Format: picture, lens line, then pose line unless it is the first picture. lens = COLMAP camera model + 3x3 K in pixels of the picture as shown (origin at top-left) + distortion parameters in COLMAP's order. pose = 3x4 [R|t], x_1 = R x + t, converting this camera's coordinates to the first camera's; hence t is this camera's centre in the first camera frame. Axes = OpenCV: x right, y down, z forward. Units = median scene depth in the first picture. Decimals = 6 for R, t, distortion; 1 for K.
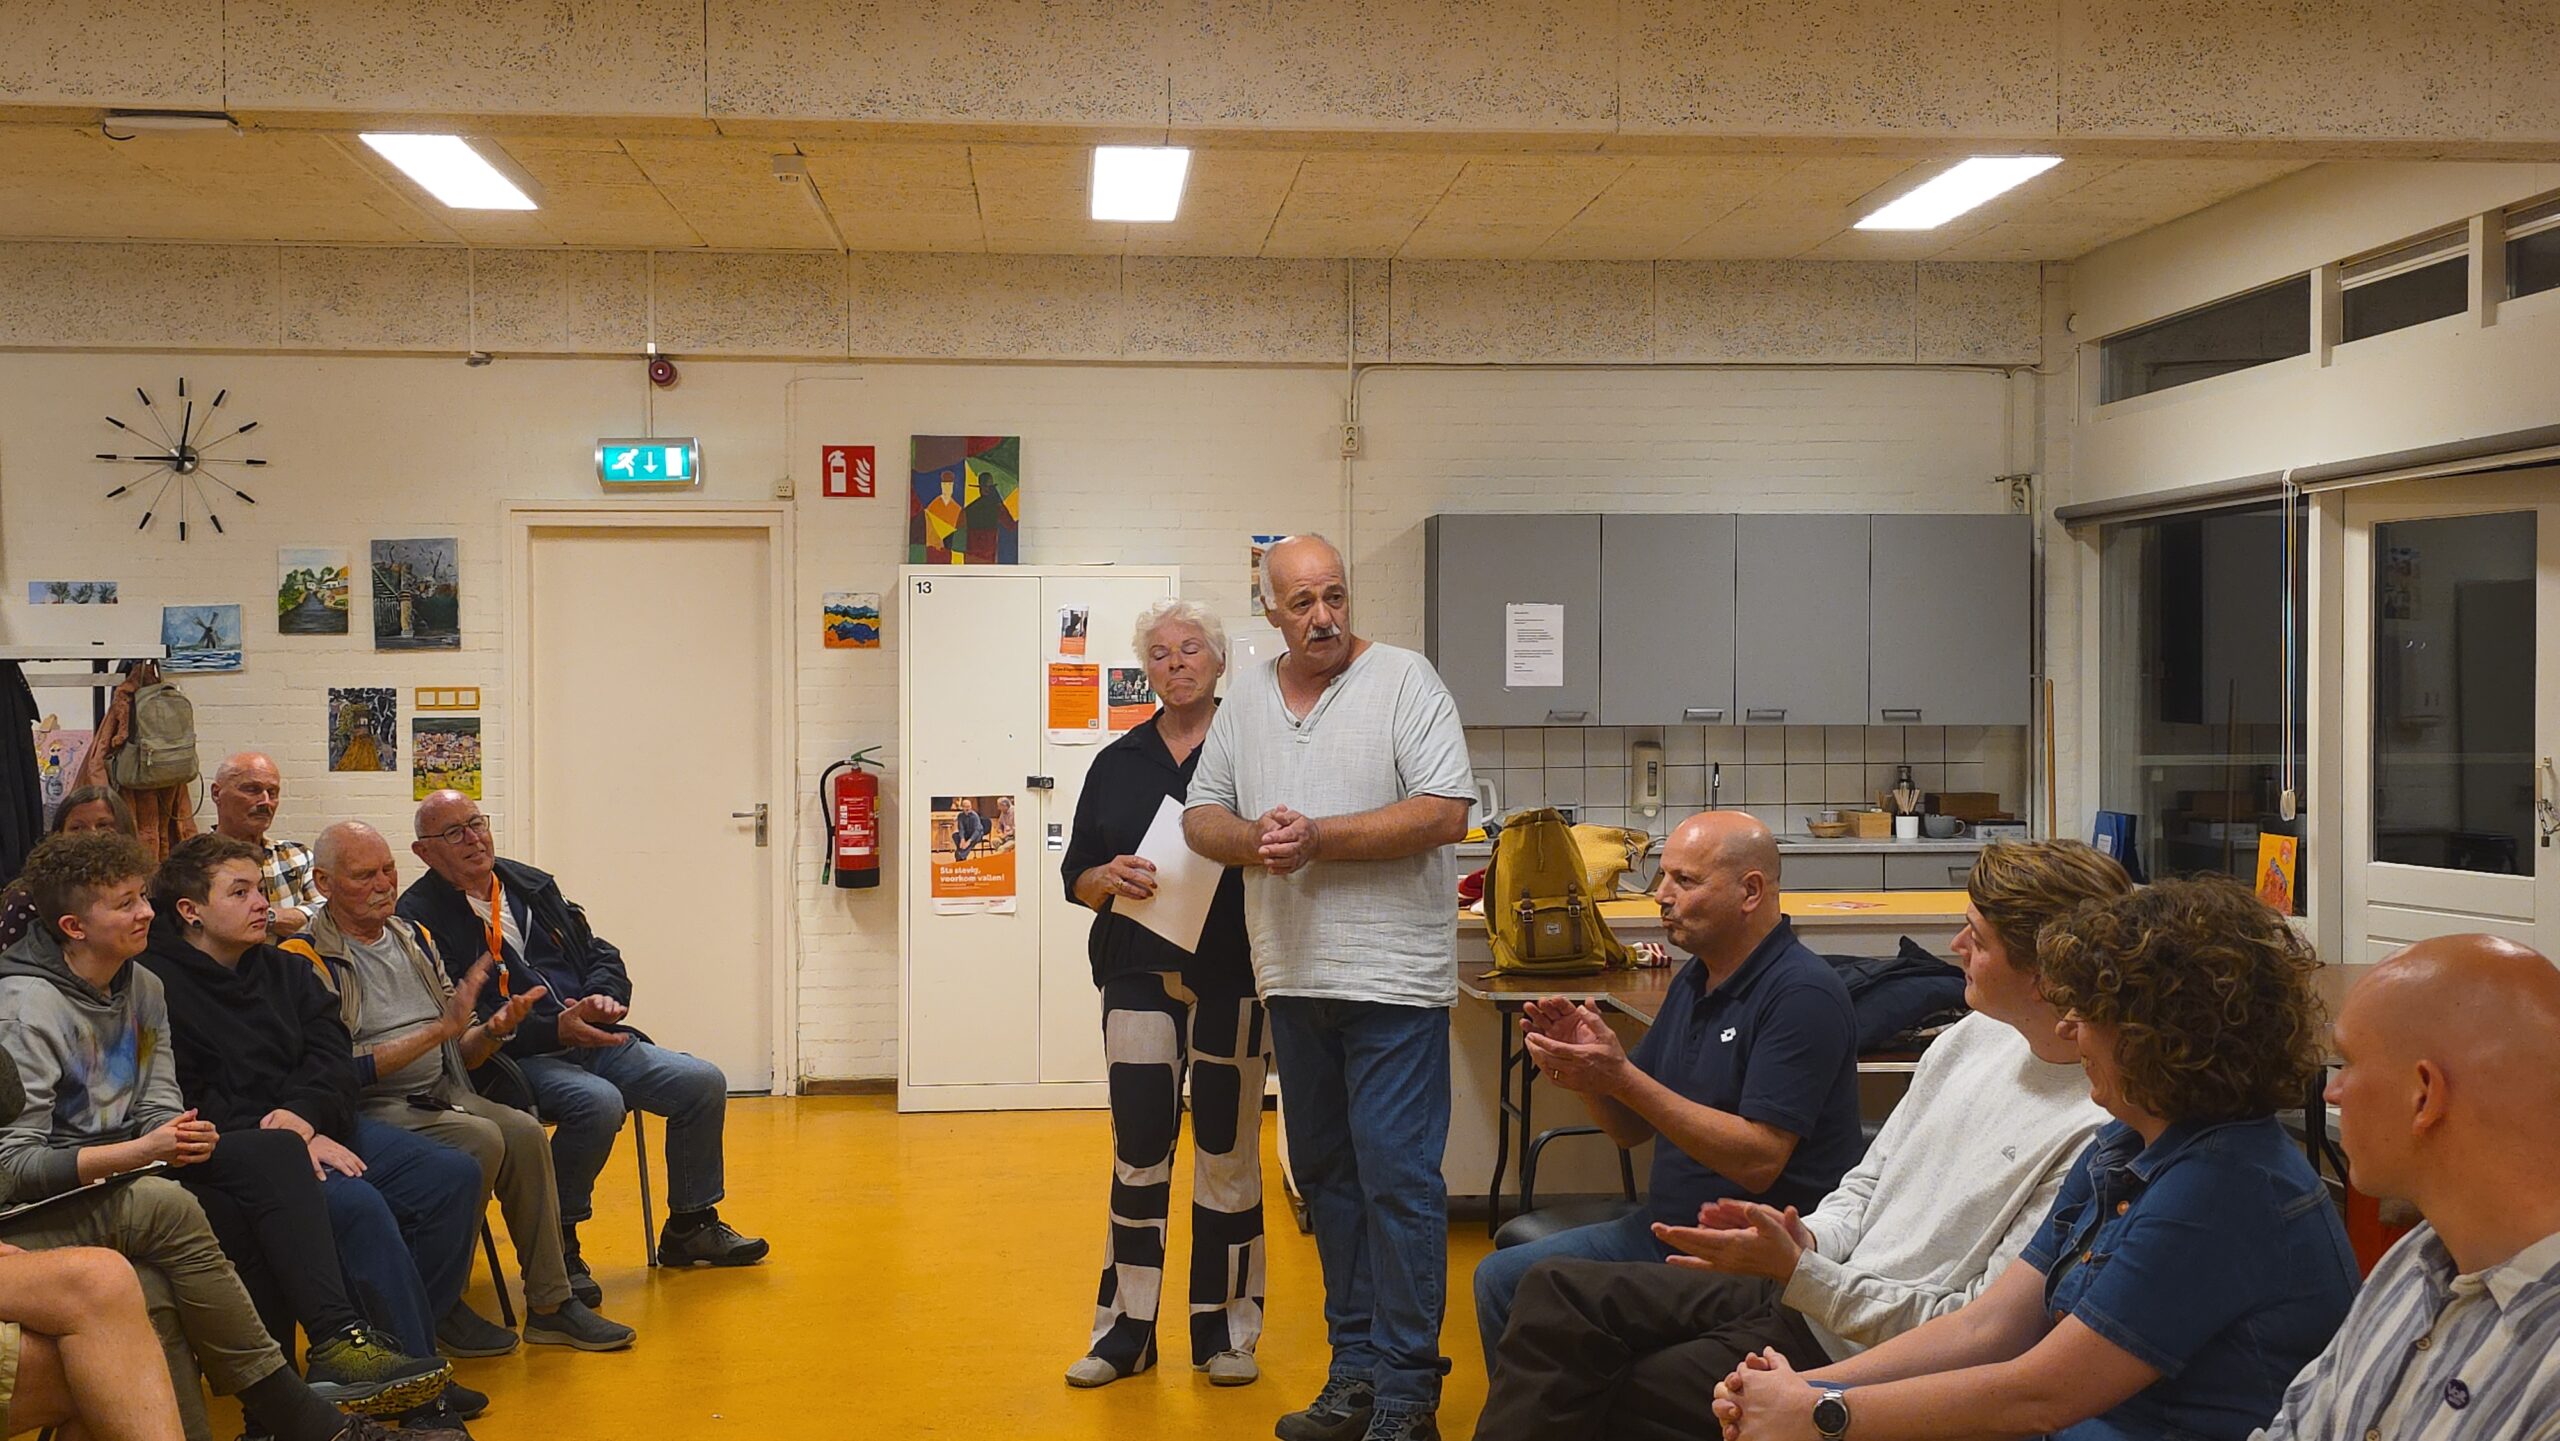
lens RADIAL K [[2634.5, 0, 1280.0], [0, 2634.5, 720.5], [0, 0, 1]] dist [0.144645, -0.339592]
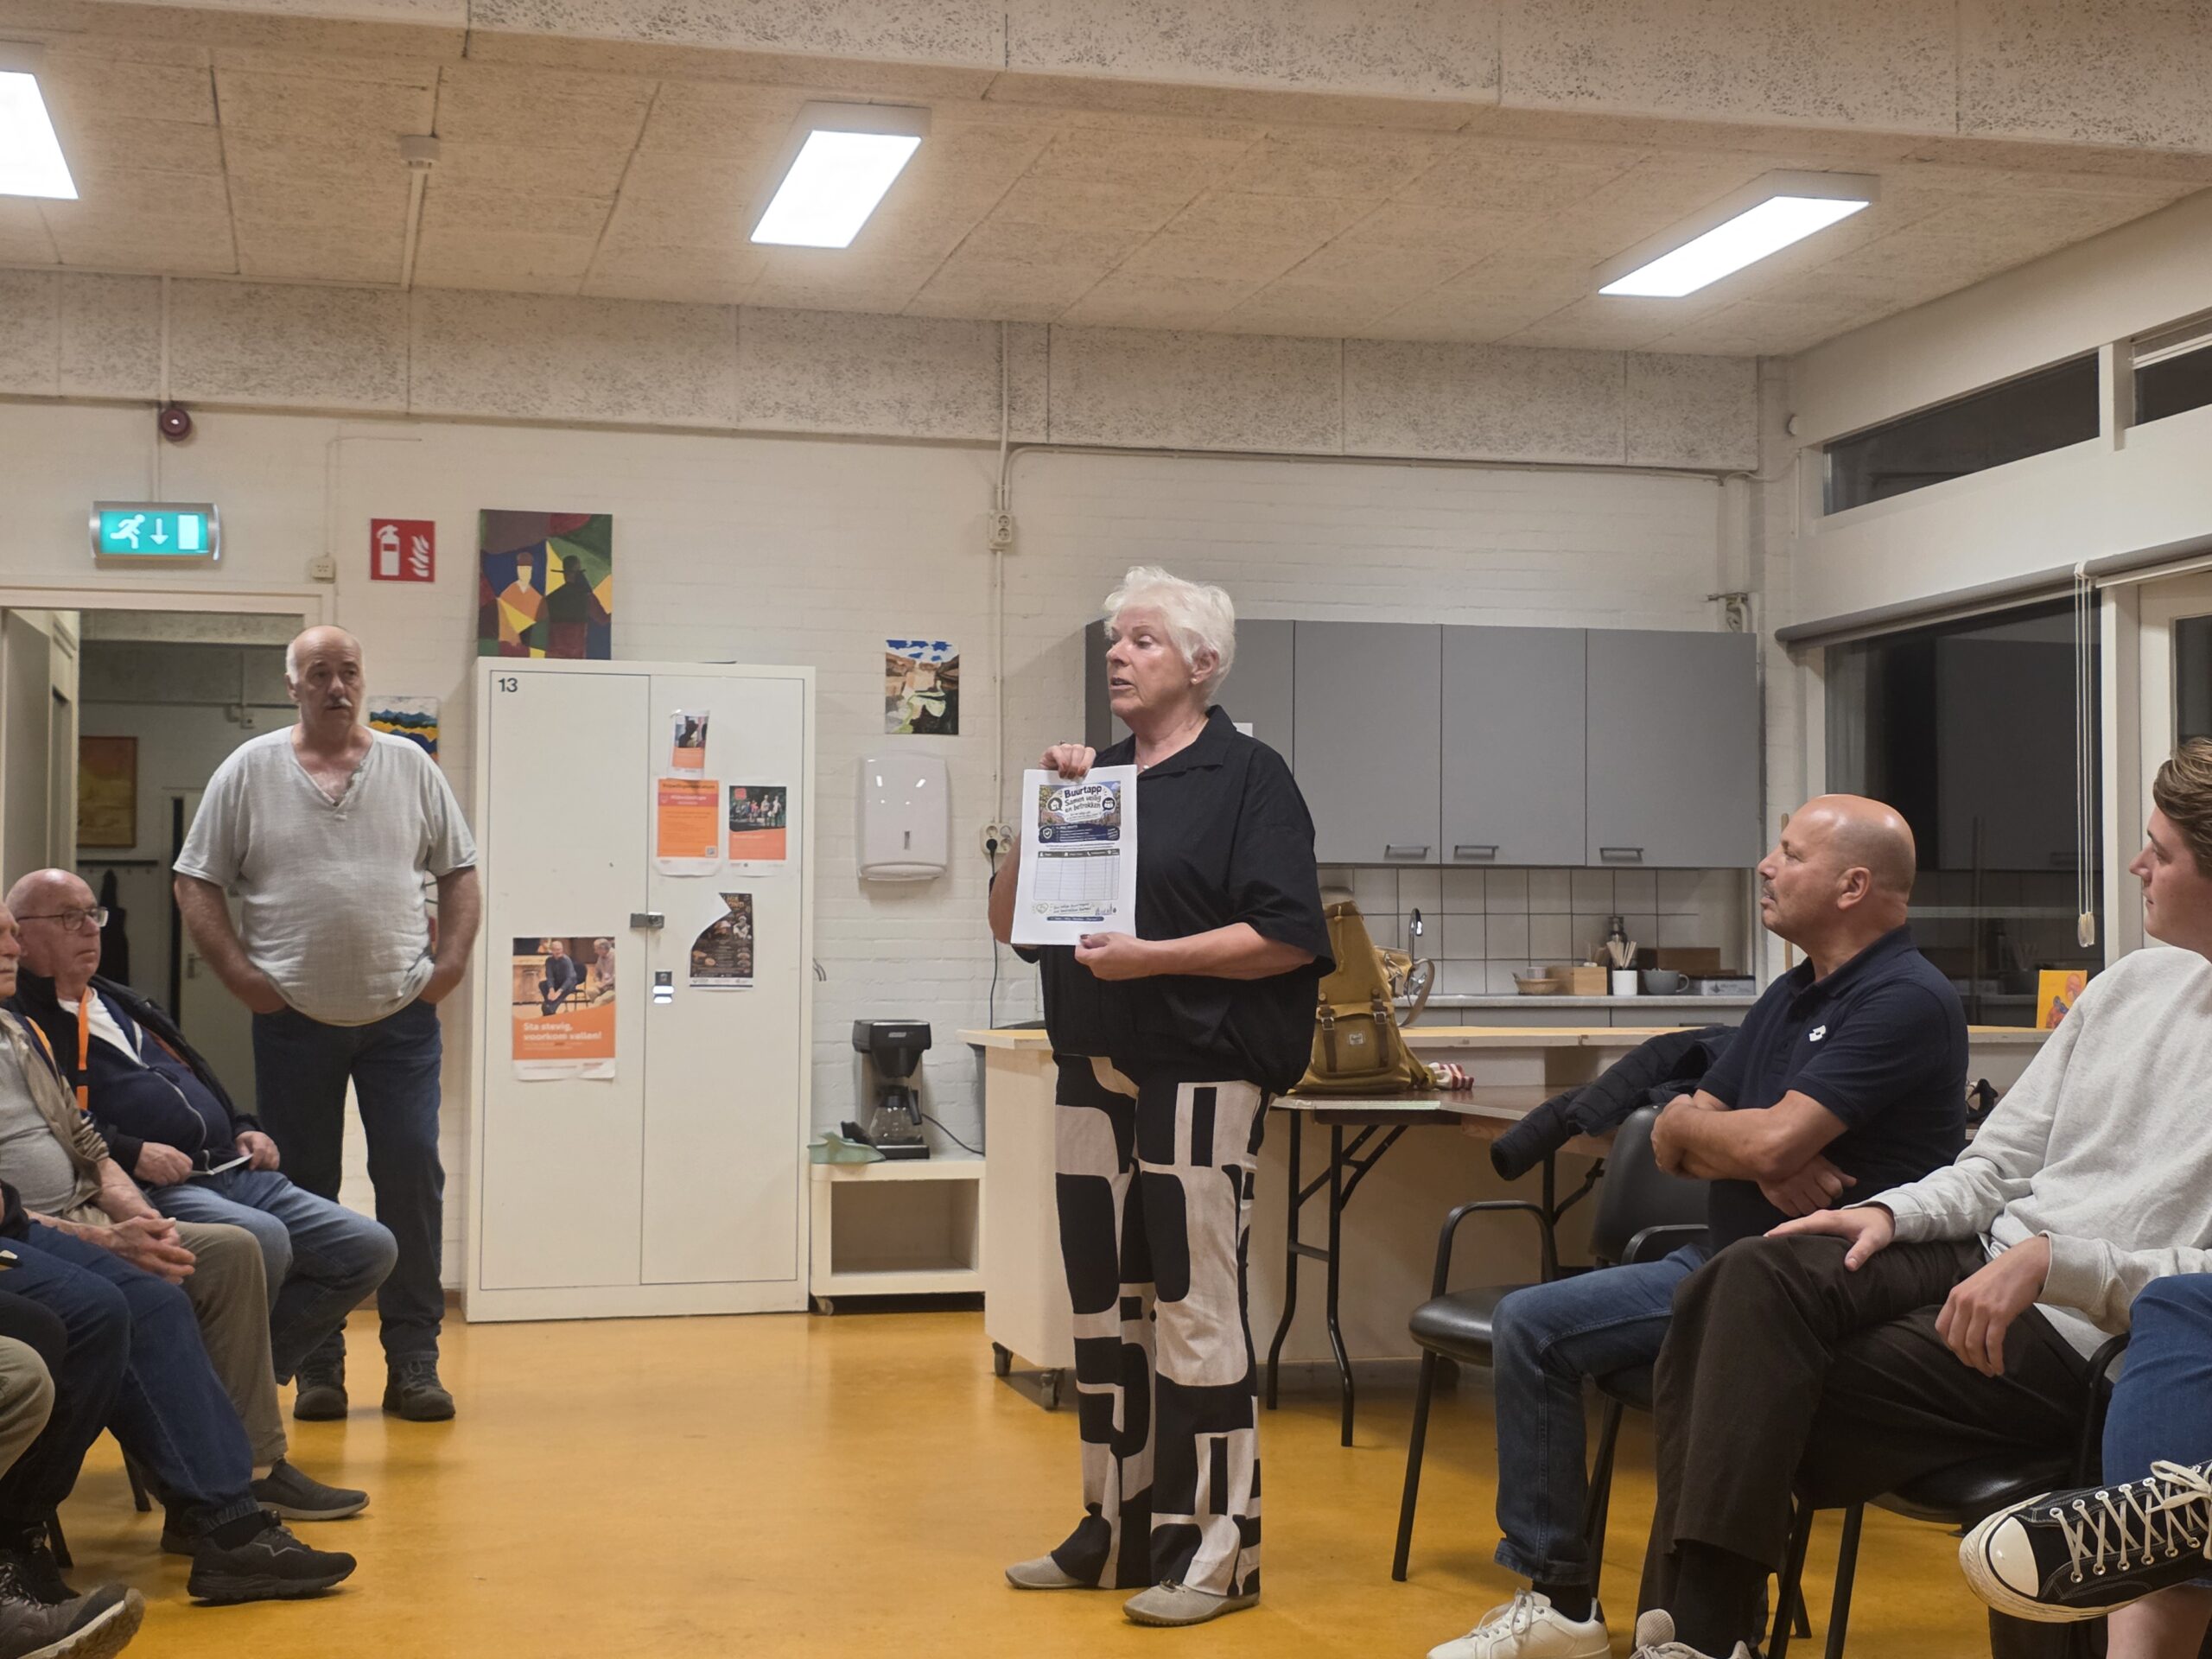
lens RADIAL K [[3126.5, 0, 1132.5], [0, 3126.5, 828.8], [0, 0, 1]] dist [0.199022, -0.719810]
pose [[0.985830, 0.009927, 0.167454, -0.103750], [-0.000188, 0.998312, -0.058074, 0.050853], [-0.167748, 0.057220, 0.984168, -0.005321]]
